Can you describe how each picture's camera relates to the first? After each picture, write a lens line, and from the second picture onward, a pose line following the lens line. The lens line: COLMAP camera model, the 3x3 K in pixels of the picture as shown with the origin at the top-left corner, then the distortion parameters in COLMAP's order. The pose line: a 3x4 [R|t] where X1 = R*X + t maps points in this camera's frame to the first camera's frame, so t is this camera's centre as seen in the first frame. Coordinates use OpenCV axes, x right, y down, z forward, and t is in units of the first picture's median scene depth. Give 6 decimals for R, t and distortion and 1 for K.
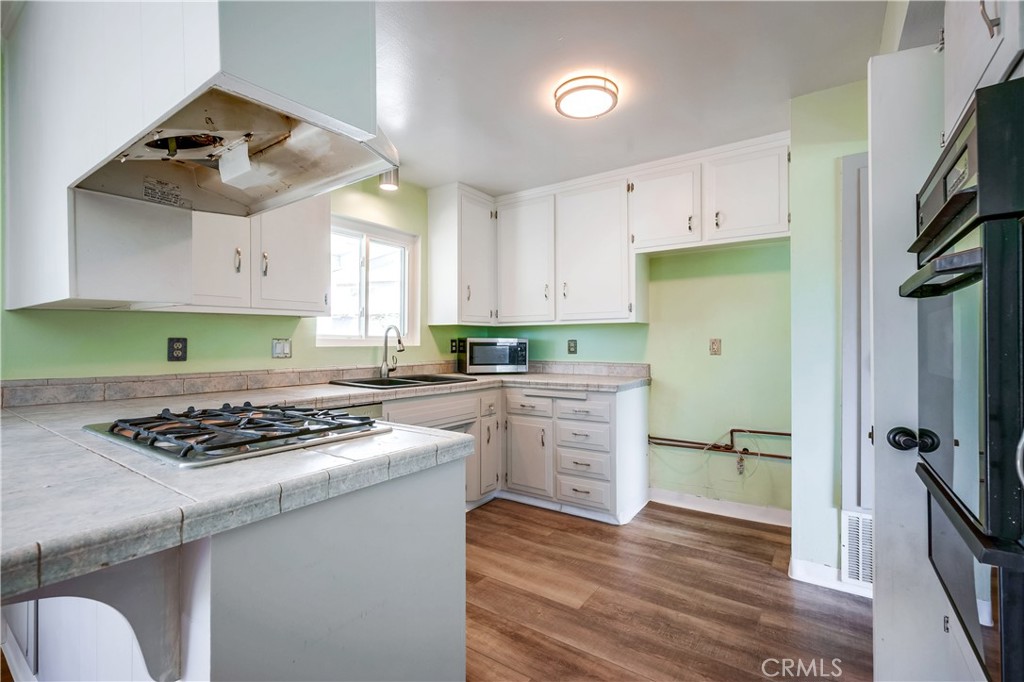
lens RADIAL K [[443.8, 0, 512.0], [0, 443.8, 341.0], [0, 0, 1]] dist [-0.017731, 0.008996]
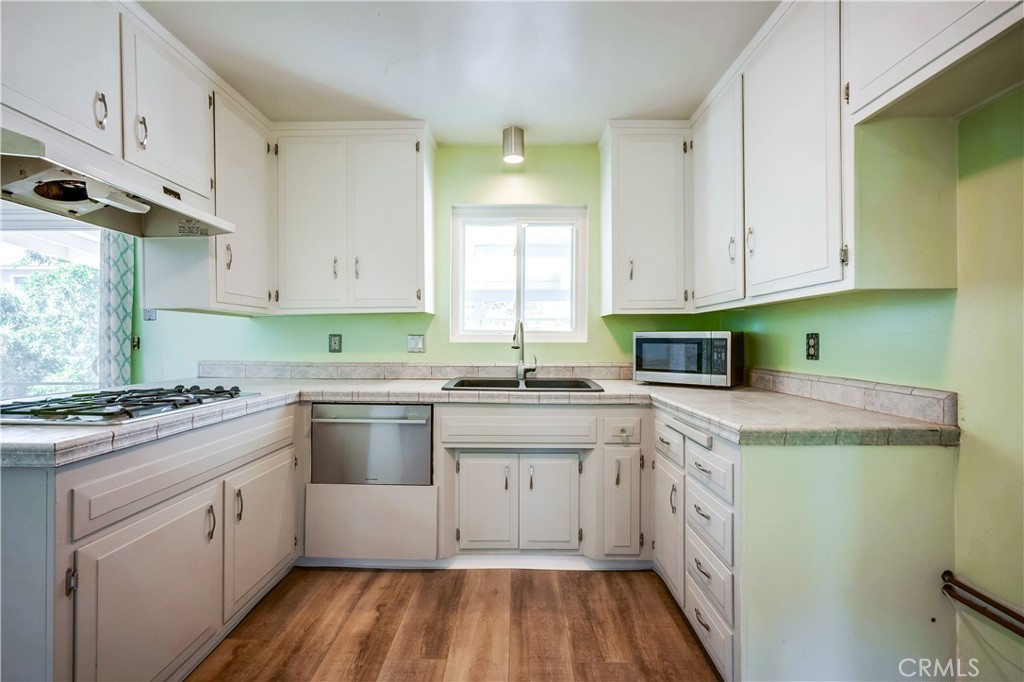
lens RADIAL K [[443.8, 0, 512.0], [0, 443.8, 341.0], [0, 0, 1]] dist [-0.017731, 0.008996]
pose [[0.576023, 0.001955, -0.817431, 0.431403], [-0.000094, 0.999997, 0.002325, 0.006697], [0.817433, -0.001262, 0.576022, 0.490641]]
